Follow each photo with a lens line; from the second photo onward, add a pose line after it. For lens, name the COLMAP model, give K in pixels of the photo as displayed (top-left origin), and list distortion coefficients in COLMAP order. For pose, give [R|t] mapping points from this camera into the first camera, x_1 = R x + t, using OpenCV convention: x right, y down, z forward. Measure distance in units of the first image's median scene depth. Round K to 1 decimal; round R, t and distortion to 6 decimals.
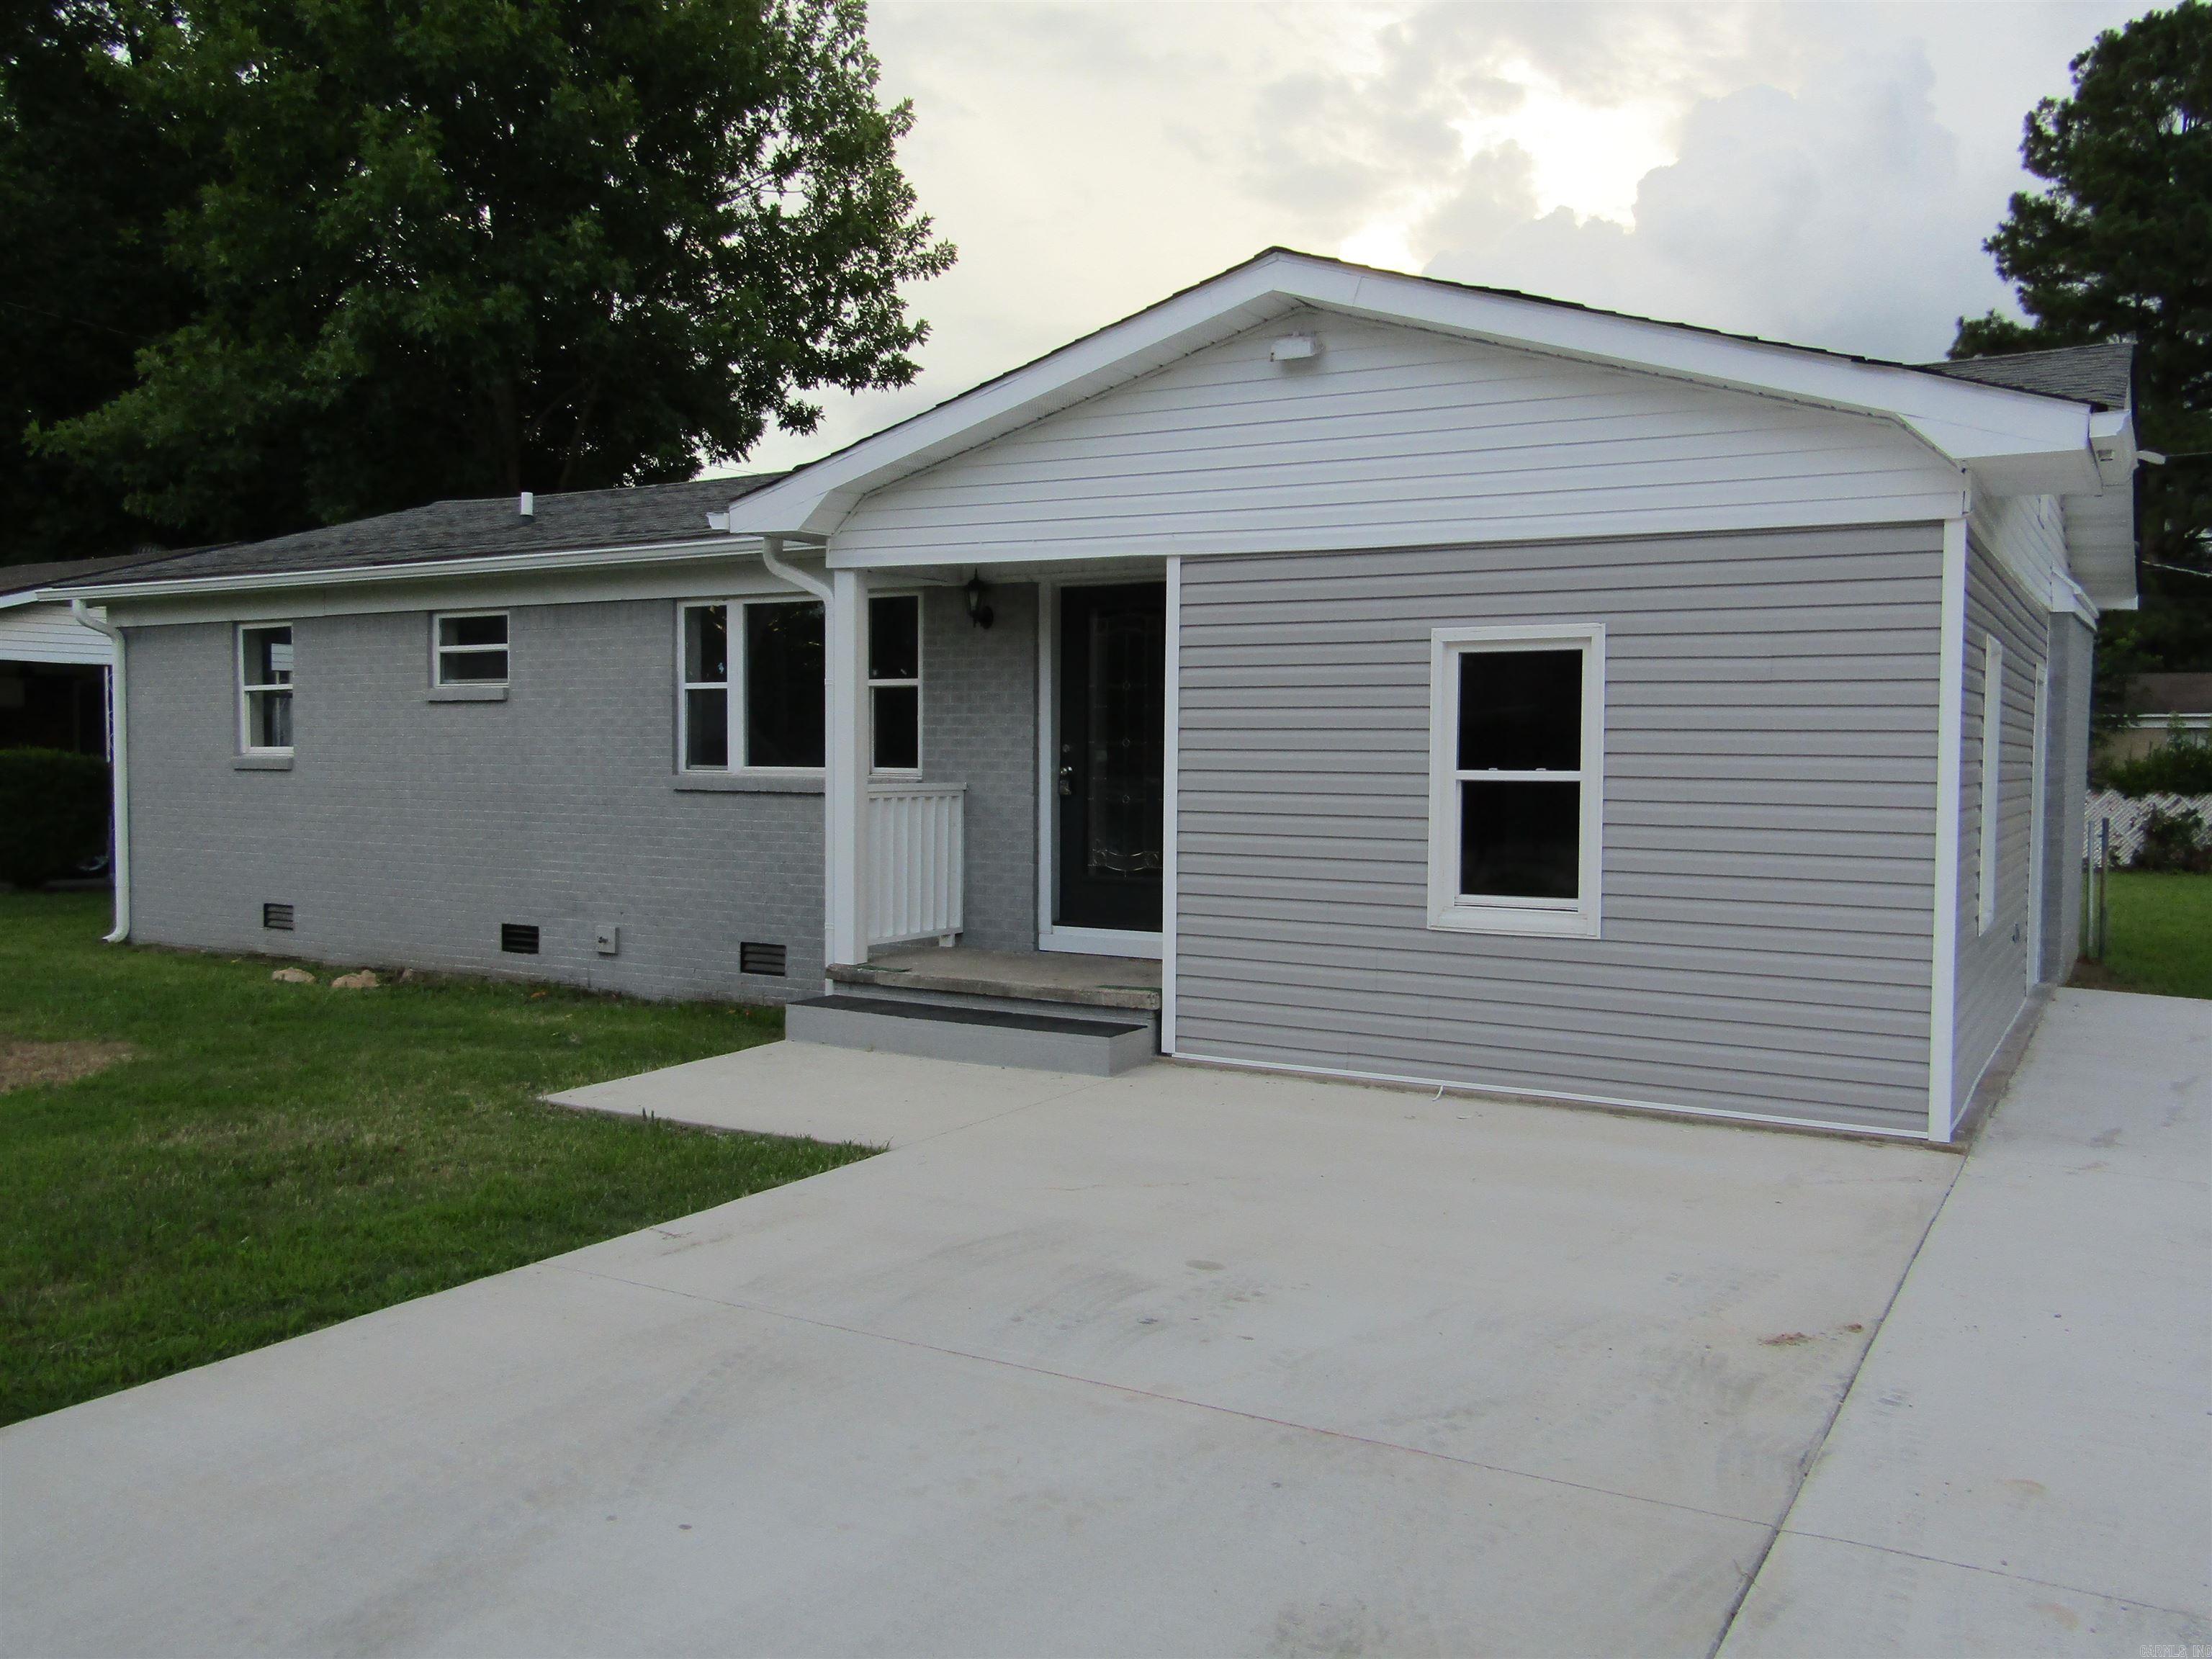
lens RADIAL K [[1782.3, 0, 1102.8], [0, 1782.3, 824.6], [0, 0, 1]] dist [0.012265, -0.027836]
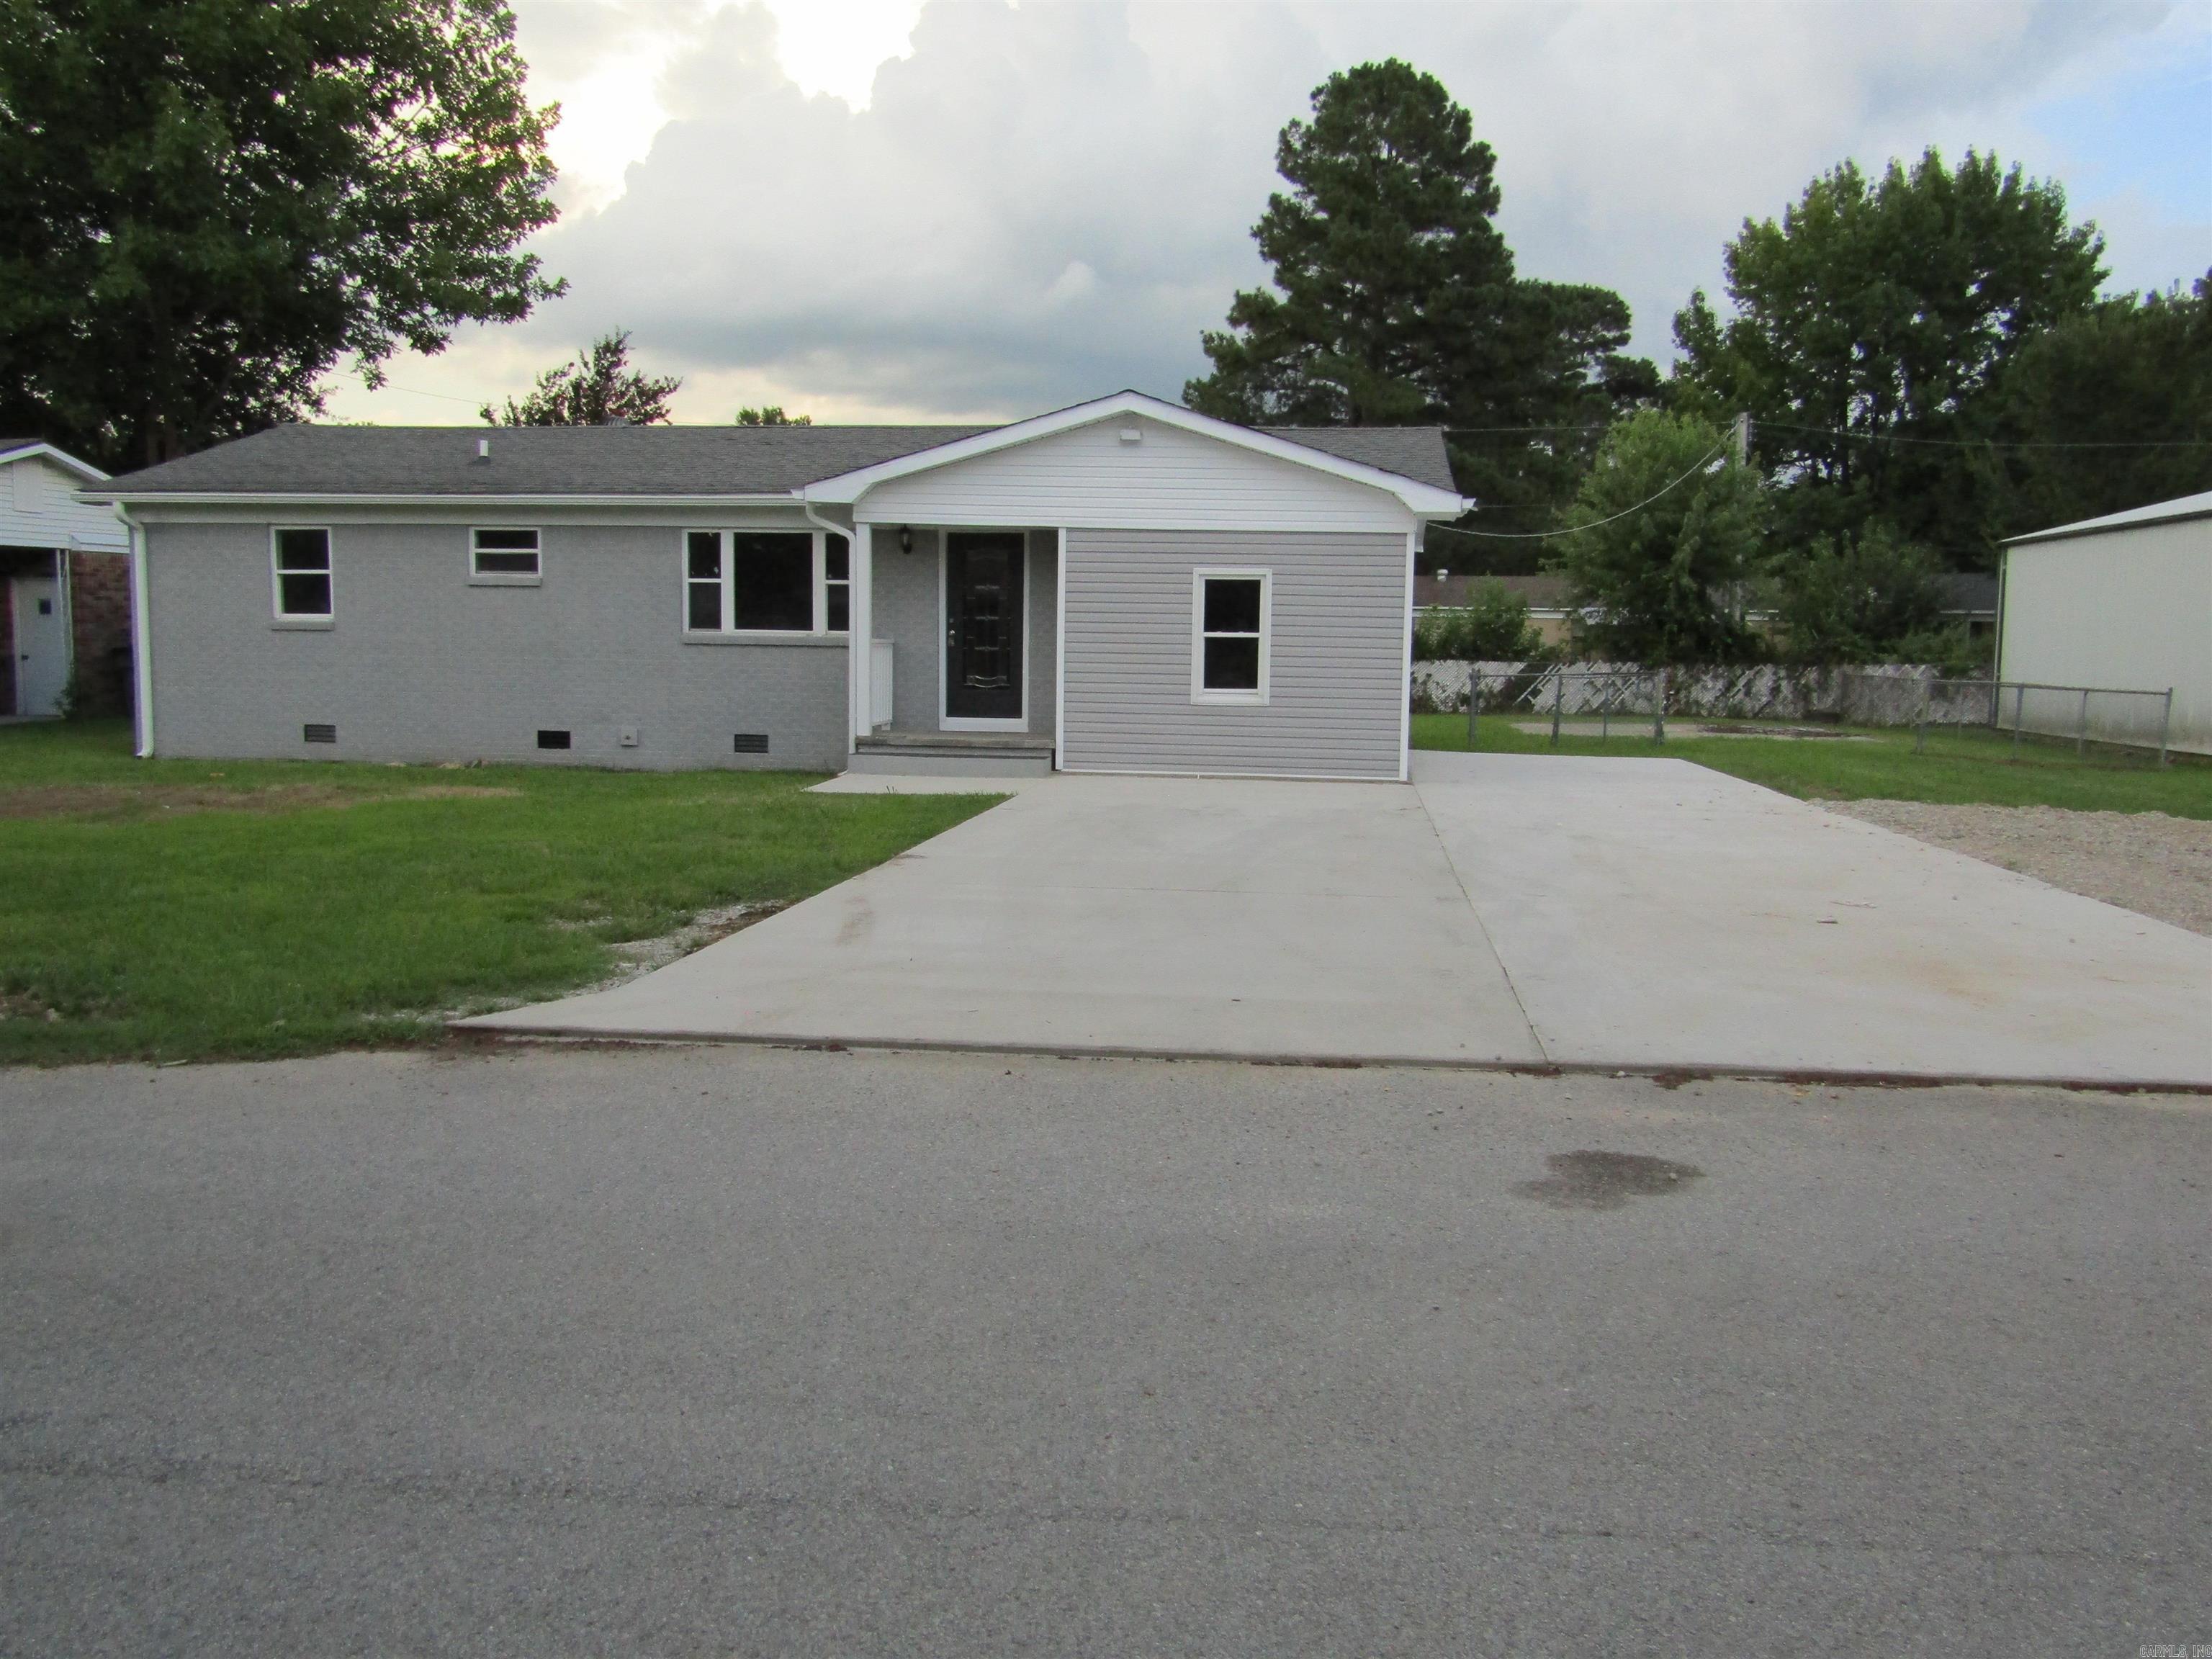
lens RADIAL K [[1782.3, 0, 1105.7], [0, 1782.3, 828.9], [0, 0, 1]] dist [0.012265, -0.027836]
pose [[0.916948, -0.036926, 0.397295, -0.473852], [0.008394, 0.997273, 0.073319, 0.029415], [-0.398919, -0.063895, 0.914757, -0.589167]]
